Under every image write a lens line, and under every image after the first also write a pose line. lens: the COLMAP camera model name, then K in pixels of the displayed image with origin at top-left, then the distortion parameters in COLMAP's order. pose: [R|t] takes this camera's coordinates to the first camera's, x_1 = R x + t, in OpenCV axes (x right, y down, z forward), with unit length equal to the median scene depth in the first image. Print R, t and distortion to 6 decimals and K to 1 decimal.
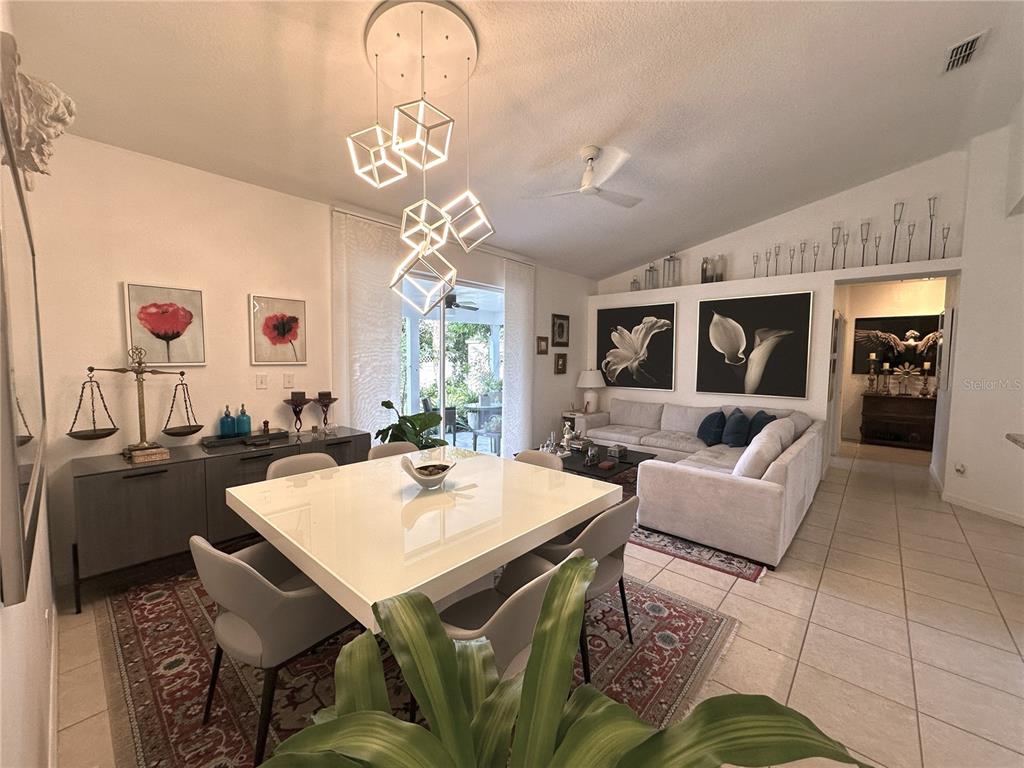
lens RADIAL K [[407.4, 0, 510.9], [0, 407.4, 383.5], [0, 0, 1]] dist [-0.005516, 0.001086]
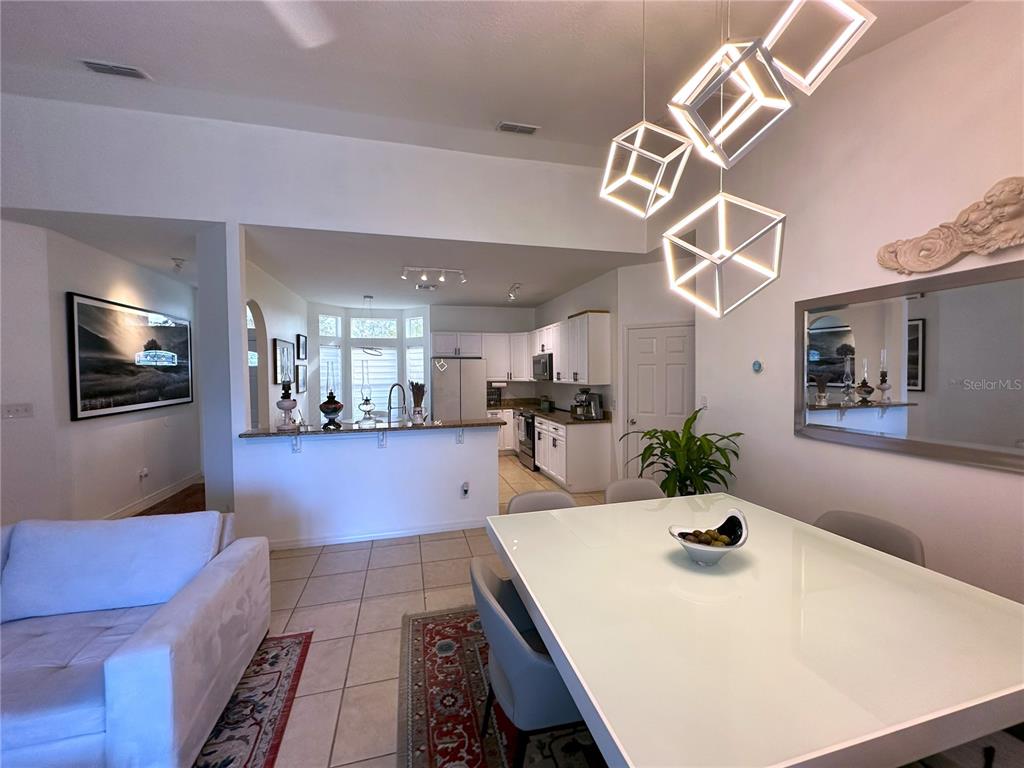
lens RADIAL K [[407.4, 0, 510.9], [0, 407.4, 384.1], [0, 0, 1]] dist [-0.005516, 0.001086]
pose [[-0.834281, -0.019917, 0.550980, -0.139014], [0.037698, 0.994948, 0.093047, -0.069310], [-0.550049, 0.098398, -0.829315, 0.812061]]
